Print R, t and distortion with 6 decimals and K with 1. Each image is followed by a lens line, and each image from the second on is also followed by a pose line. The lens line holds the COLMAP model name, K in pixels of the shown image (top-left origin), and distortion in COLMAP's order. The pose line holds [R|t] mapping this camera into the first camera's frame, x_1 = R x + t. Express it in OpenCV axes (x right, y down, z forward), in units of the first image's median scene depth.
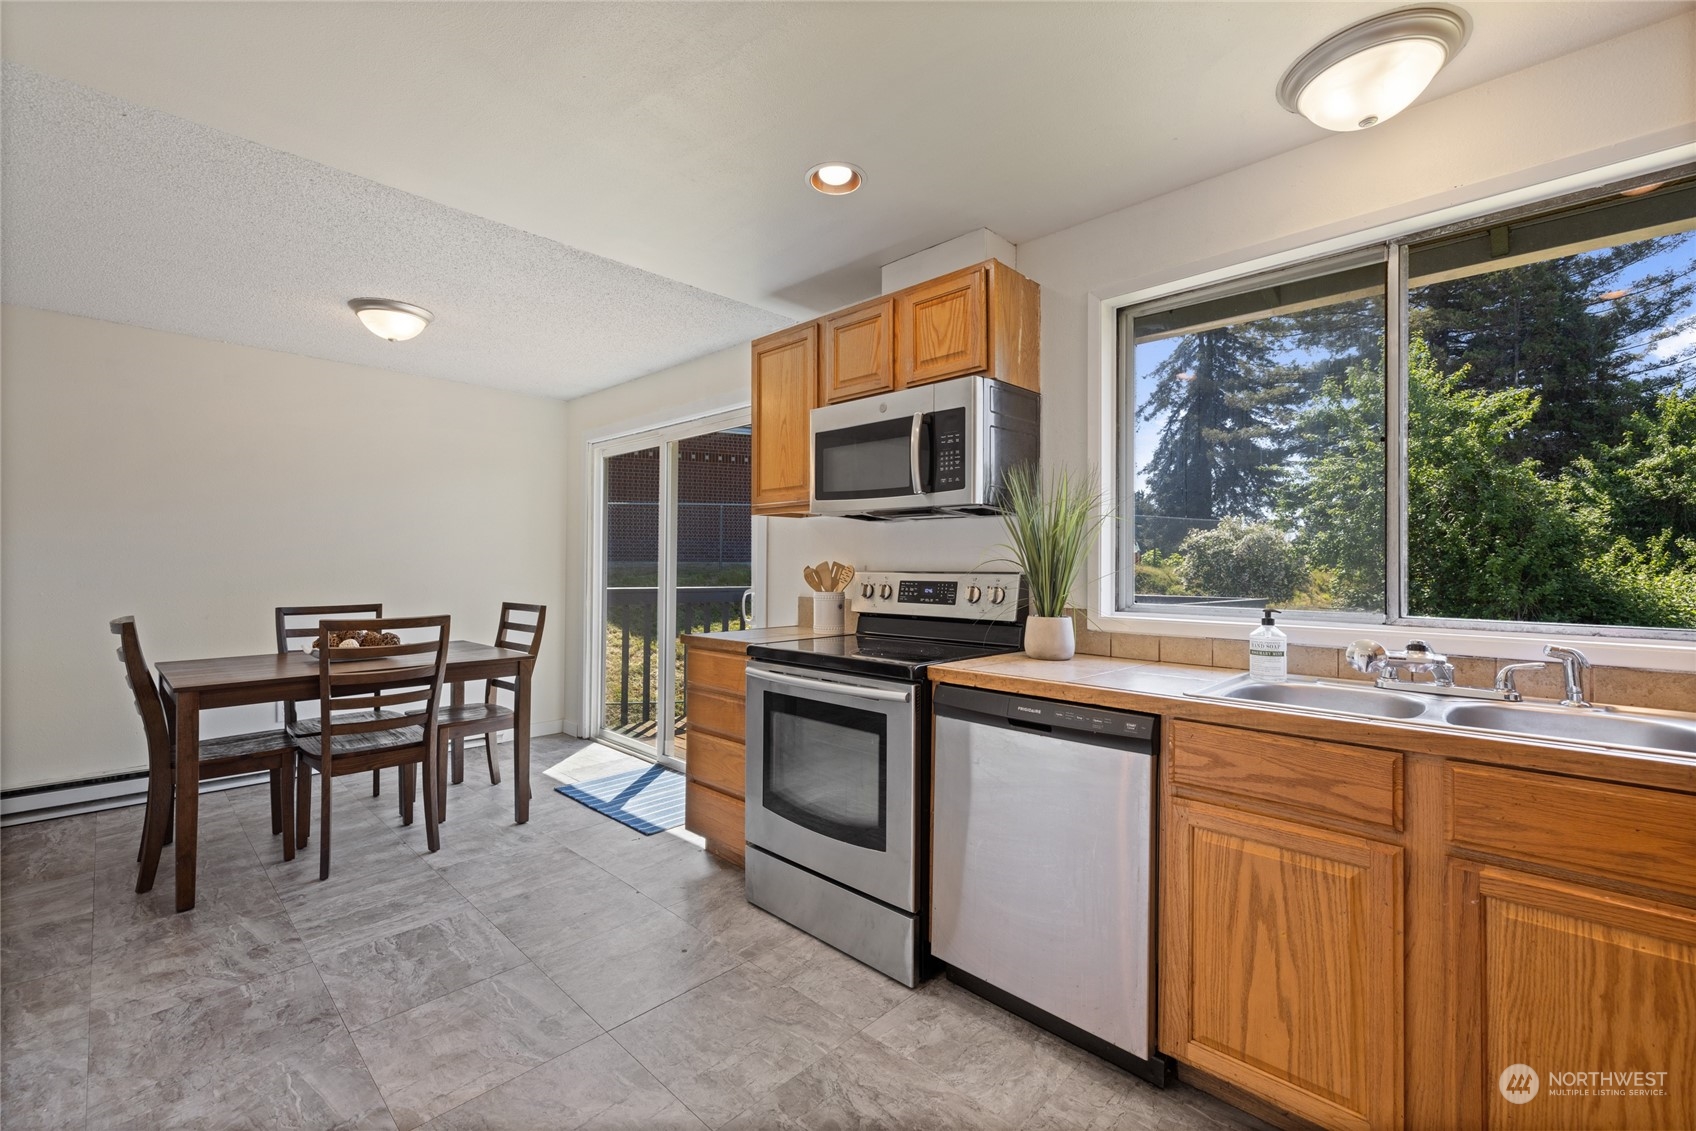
lens RADIAL K [[717.0, 0, 856.2], [0, 717.0, 558.0], [0, 0, 1]] dist [-0.001131, 0.001765]
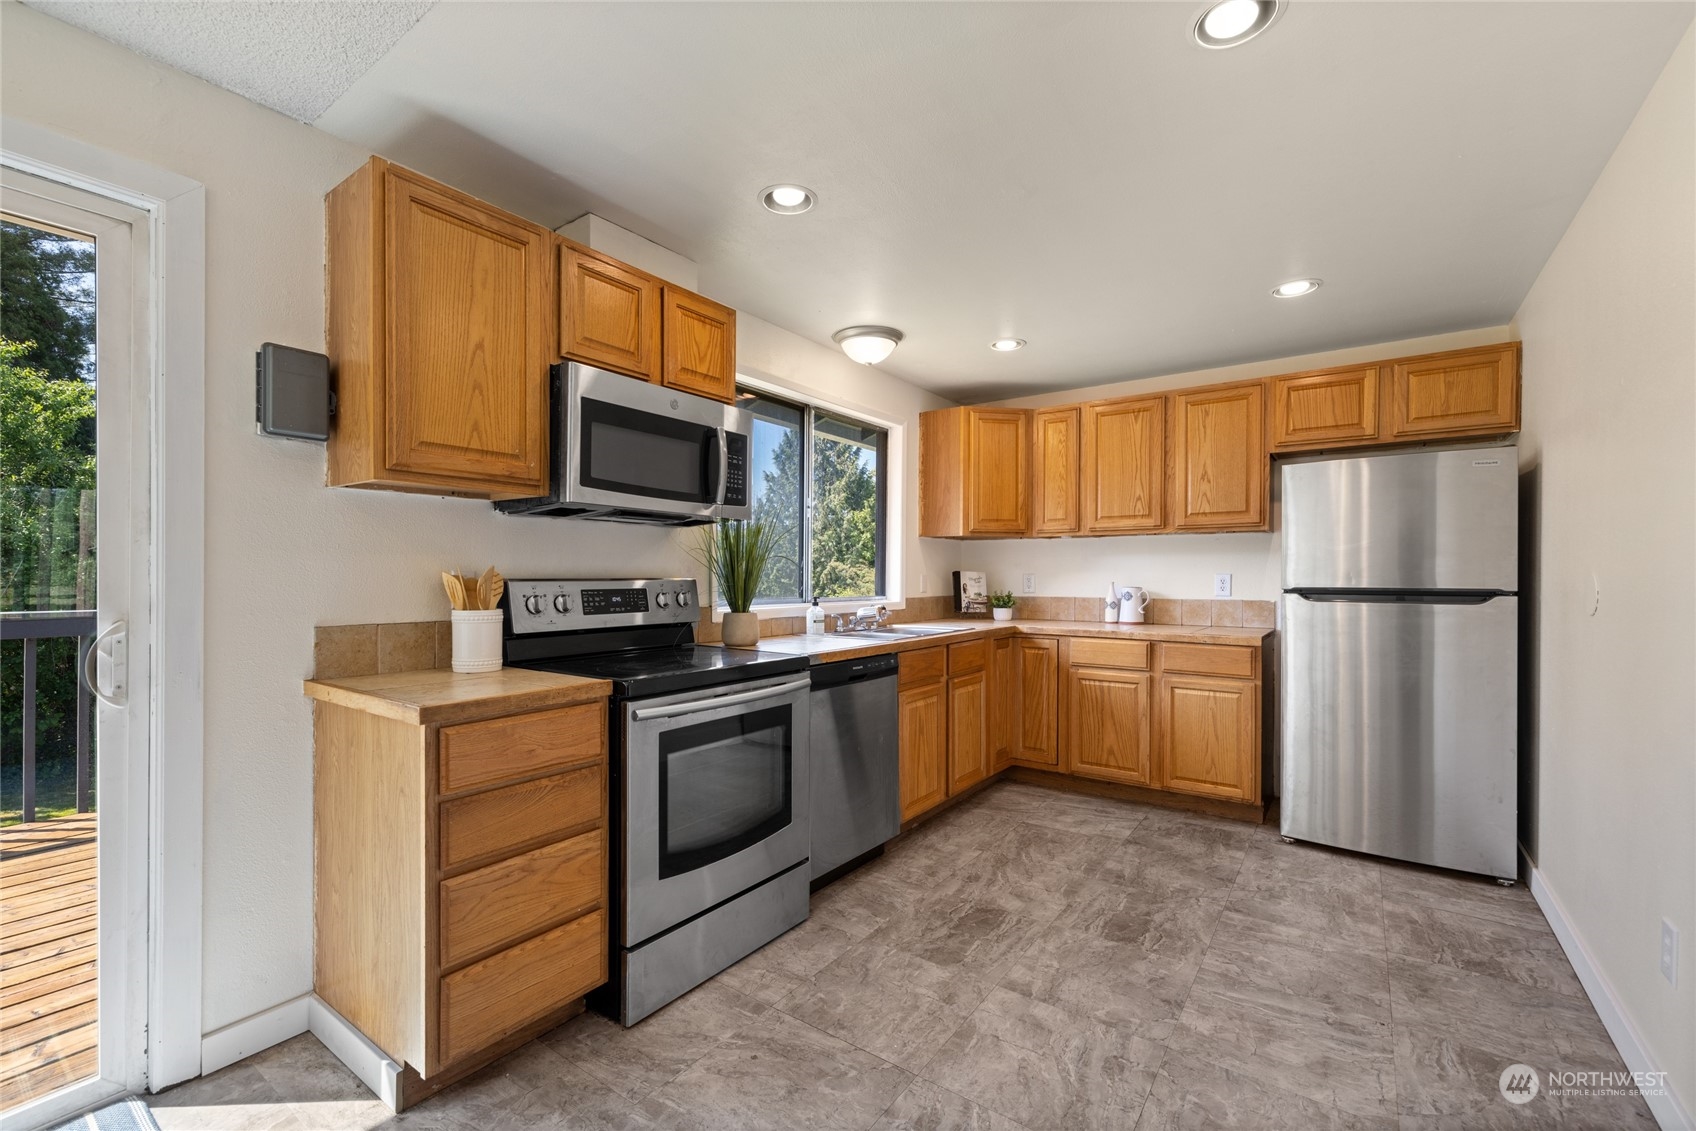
lens RADIAL K [[717.0, 0, 845.4], [0, 717.0, 578.8], [0, 0, 1]] dist [-0.001131, 0.001765]
pose [[-0.141221, -0.010487, 0.989923, -0.778396], [-0.014604, 0.999857, 0.008509, 0.006355], [-0.989870, -0.013255, -0.141354, 0.765096]]
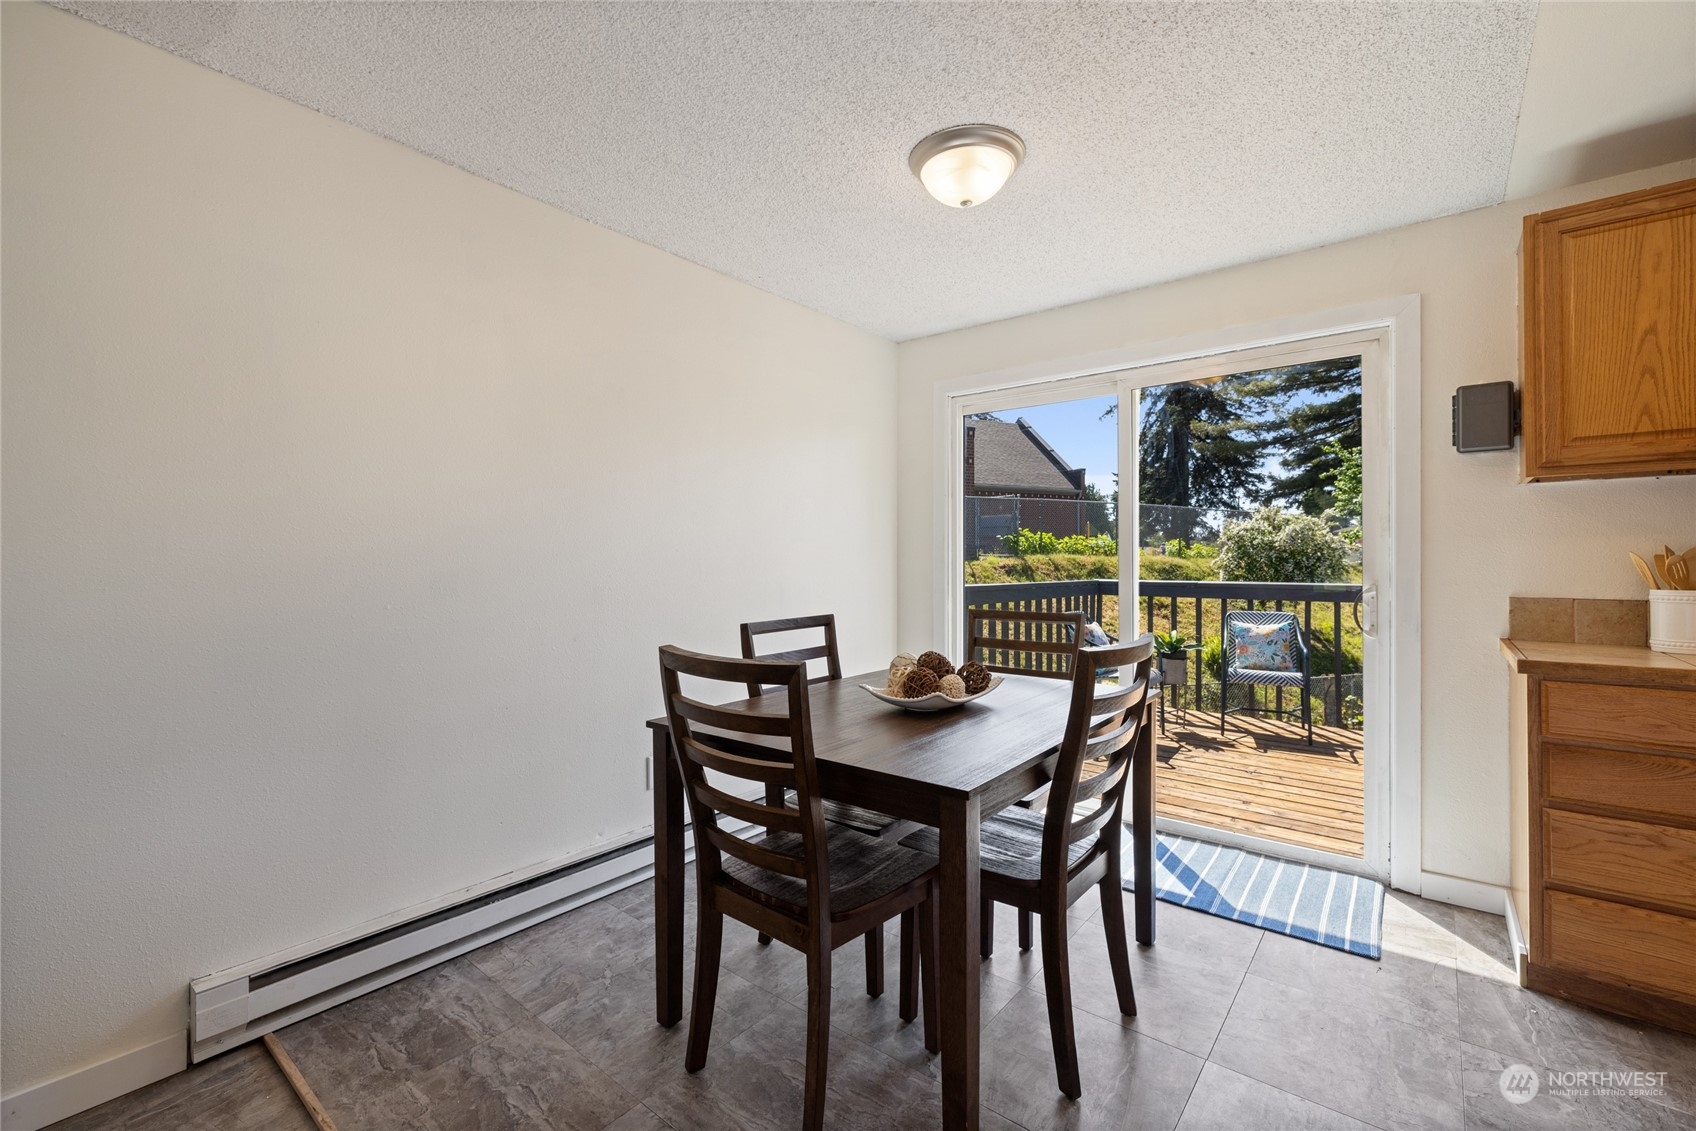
lens RADIAL K [[717.0, 0, 841.0], [0, 717.0, 560.6], [0, 0, 1]] dist [-0.001131, 0.001765]
pose [[0.996626, -0.006890, 0.081790, -0.888616], [0.005899, 0.999906, 0.012345, 0.006426], [-0.081868, -0.011821, 0.996573, 0.406676]]
